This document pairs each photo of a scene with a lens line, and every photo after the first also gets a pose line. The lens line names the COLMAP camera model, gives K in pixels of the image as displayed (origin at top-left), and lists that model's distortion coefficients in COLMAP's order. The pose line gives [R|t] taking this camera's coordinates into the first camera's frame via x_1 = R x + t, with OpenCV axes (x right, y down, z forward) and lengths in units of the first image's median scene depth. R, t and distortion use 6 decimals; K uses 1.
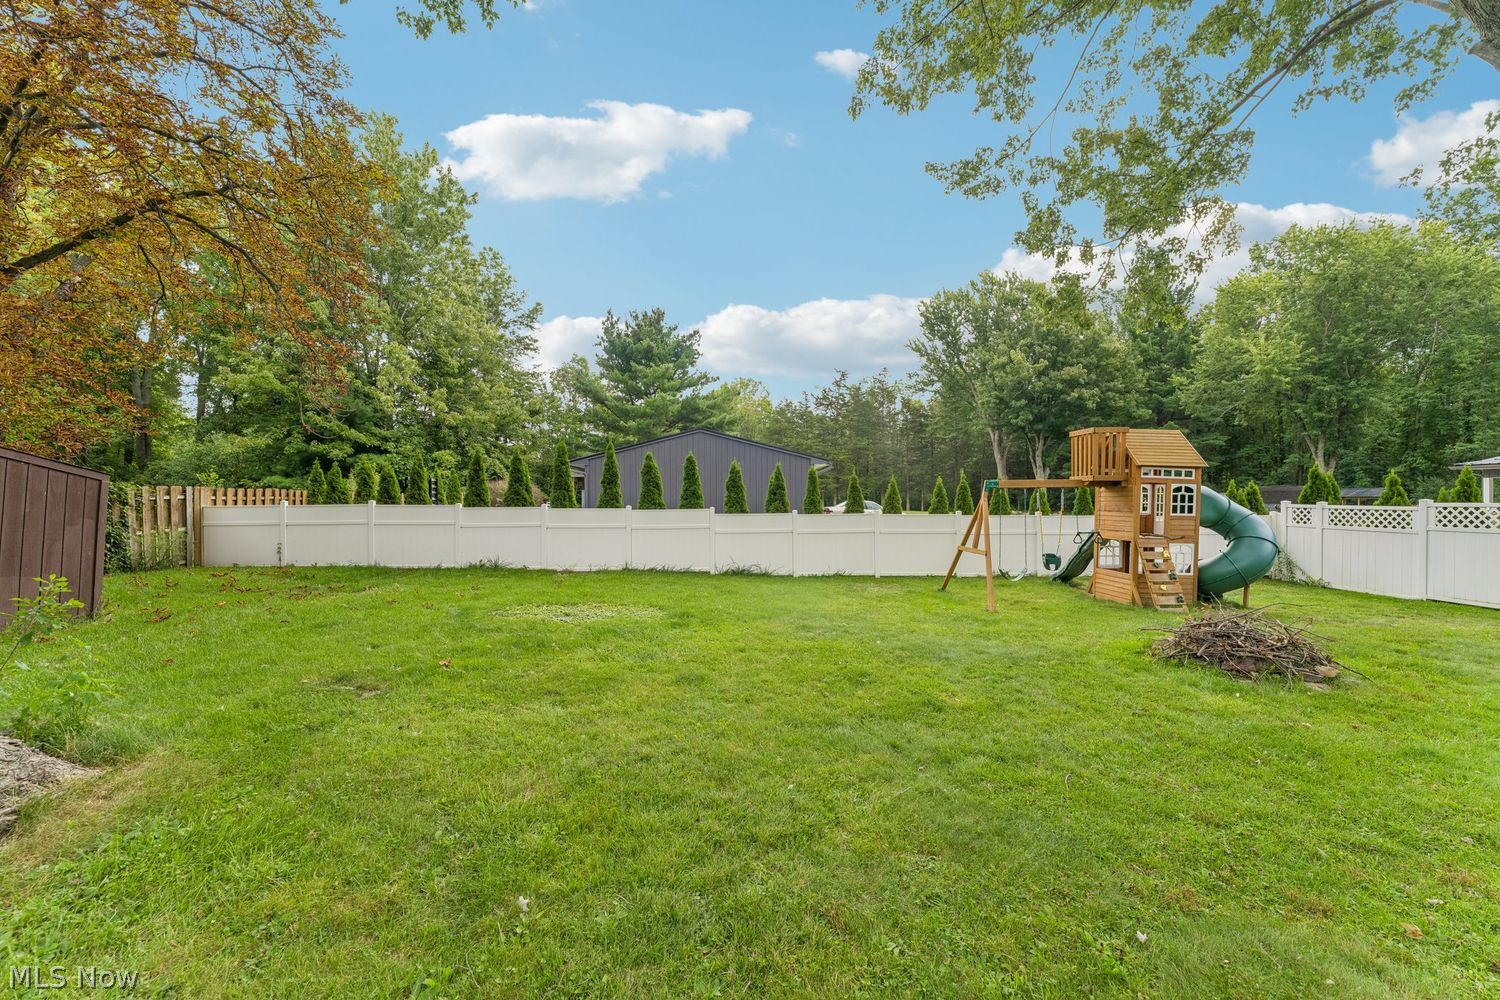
lens RADIAL K [[598.4, 0, 756.1], [0, 598.4, 518.1], [0, 0, 1]] dist [-0.000065, -0.000150]
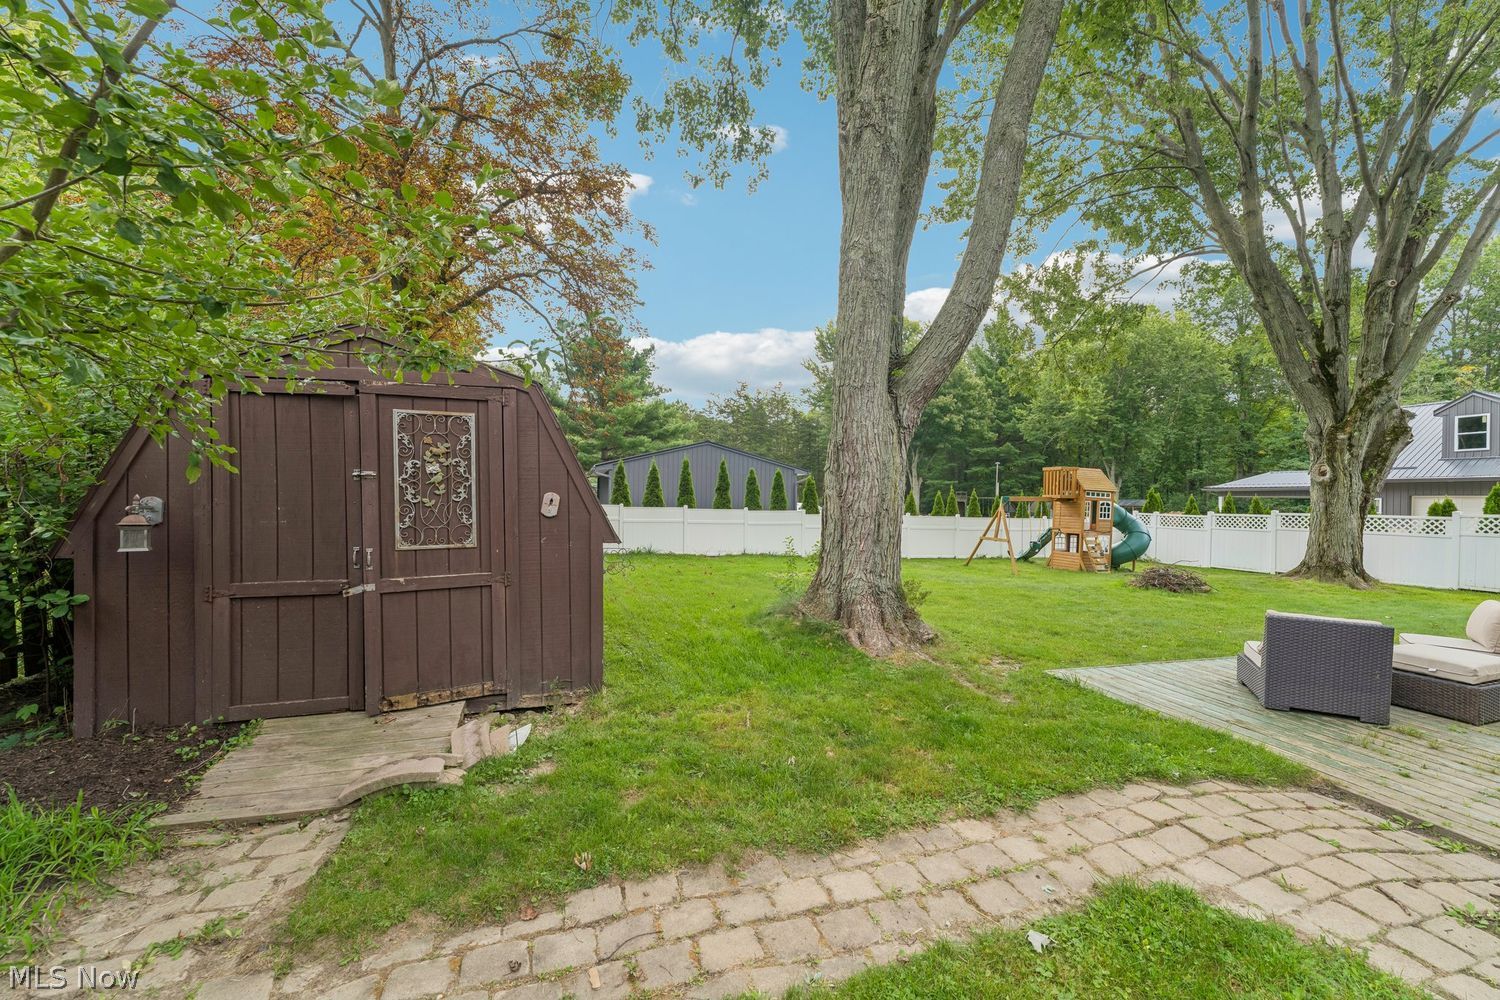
lens RADIAL K [[598.4, 0, 756.1], [0, 598.4, 518.1], [0, 0, 1]] dist [-0.000065, -0.000150]
pose [[0.968636, 0.011357, 0.248224, -0.183748], [-0.011790, 0.999930, 0.000258, 0.001125], [-0.248204, -0.003176, 0.968703, -0.113129]]
